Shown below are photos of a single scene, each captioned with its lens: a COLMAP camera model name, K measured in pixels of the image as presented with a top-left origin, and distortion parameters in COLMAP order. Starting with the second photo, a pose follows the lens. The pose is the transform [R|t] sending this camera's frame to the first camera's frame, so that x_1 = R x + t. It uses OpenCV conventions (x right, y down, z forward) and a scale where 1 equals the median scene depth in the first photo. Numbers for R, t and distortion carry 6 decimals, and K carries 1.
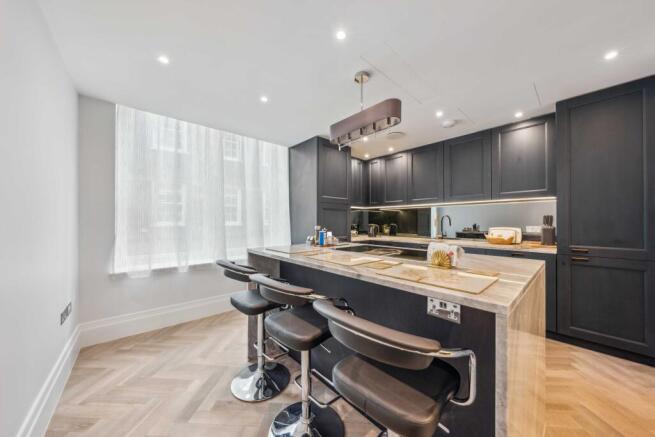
lens RADIAL K [[227.2, 0, 328.3], [0, 227.2, 221.6], [0, 0, 1]] dist [0.000458, -0.000021]
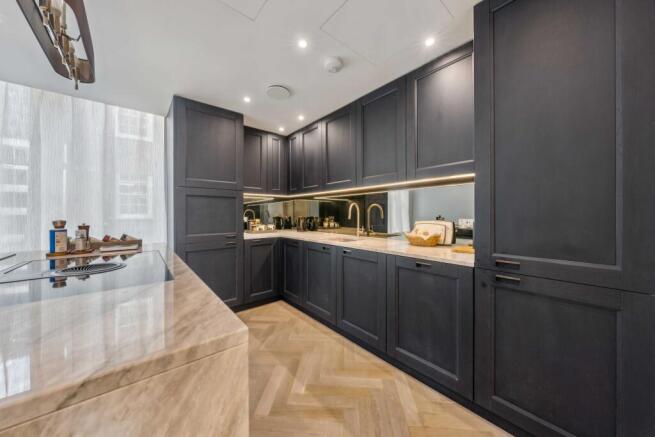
lens RADIAL K [[227.2, 0, 327.2], [0, 227.2, 214.7], [0, 0, 1]] dist [0.000458, -0.000021]
pose [[0.999752, -0.007659, -0.020912, 0.496504], [0.007841, 0.999932, 0.008598, -0.000902], [0.020845, -0.008760, 0.999744, 0.317505]]
